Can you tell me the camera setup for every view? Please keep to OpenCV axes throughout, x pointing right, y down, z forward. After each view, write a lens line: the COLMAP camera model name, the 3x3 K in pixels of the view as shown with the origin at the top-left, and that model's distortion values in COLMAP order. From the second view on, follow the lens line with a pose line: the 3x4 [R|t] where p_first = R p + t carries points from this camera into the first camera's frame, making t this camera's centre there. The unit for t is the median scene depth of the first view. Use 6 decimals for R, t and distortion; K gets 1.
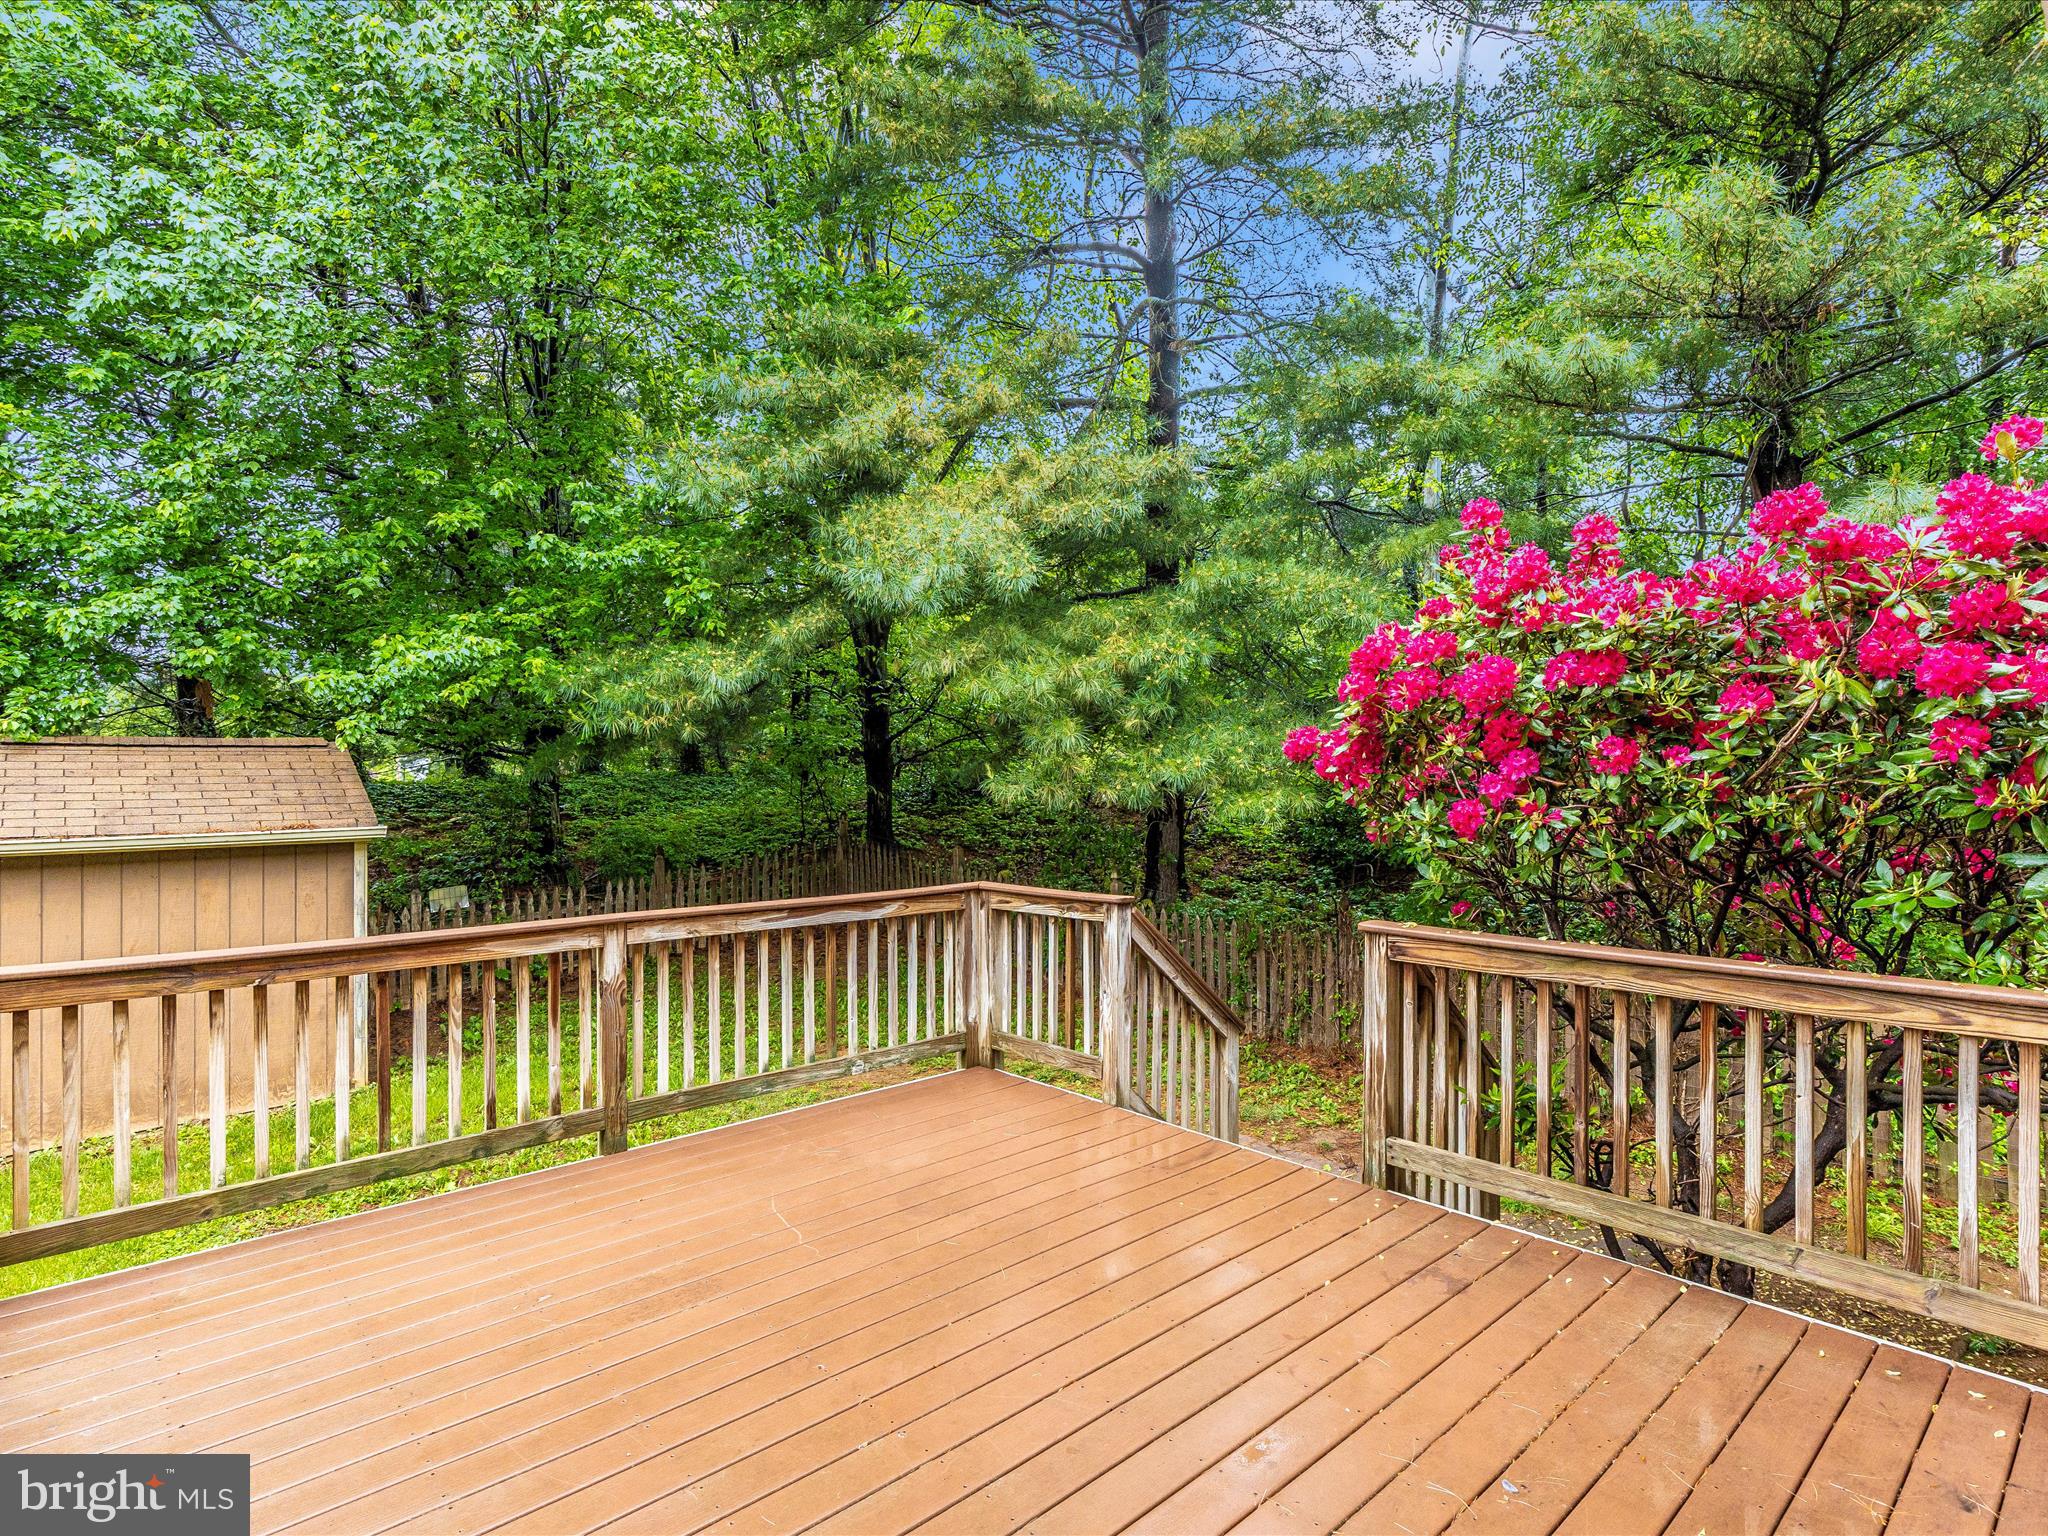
lens RADIAL K [[1044.5, 0, 1038.3], [0, 1044.5, 779.3], [0, 0, 1]] dist [0.004865, -0.001519]
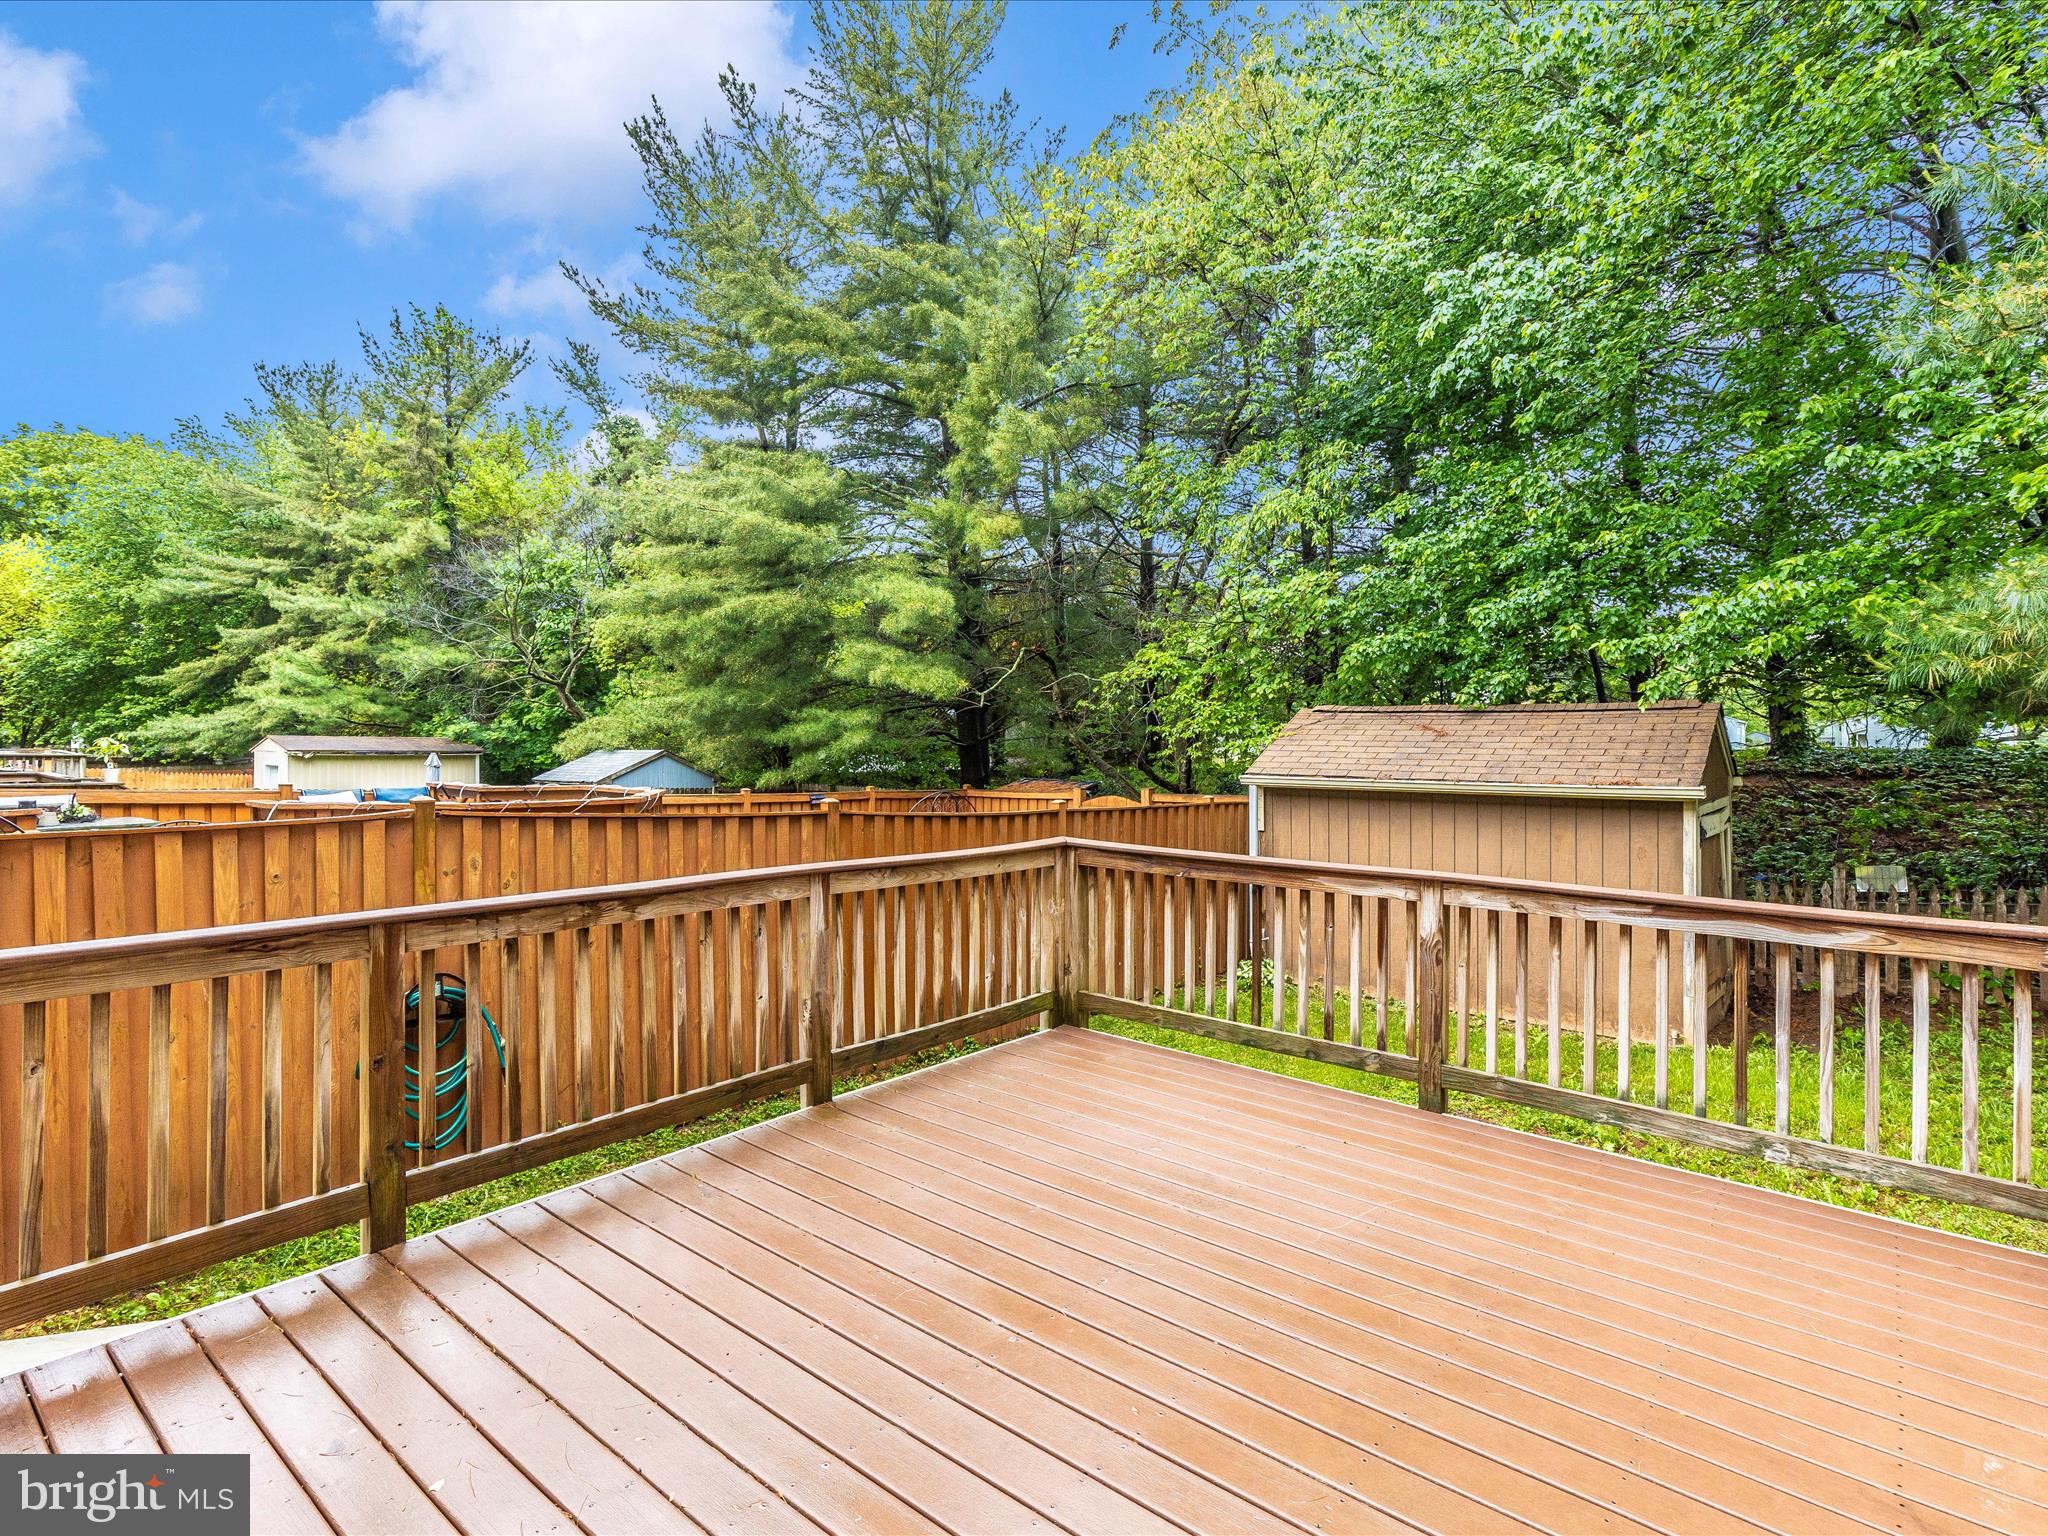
lens RADIAL K [[1044.5, 0, 1035.8], [0, 1044.5, 747.2], [0, 0, 1]] dist [0.004865, -0.001519]
pose [[0.130355, 0.012361, -0.991390, 0.470153], [-0.007694, 0.999905, 0.011455, 0.002067], [0.991438, 0.006134, 0.130438, 0.440332]]
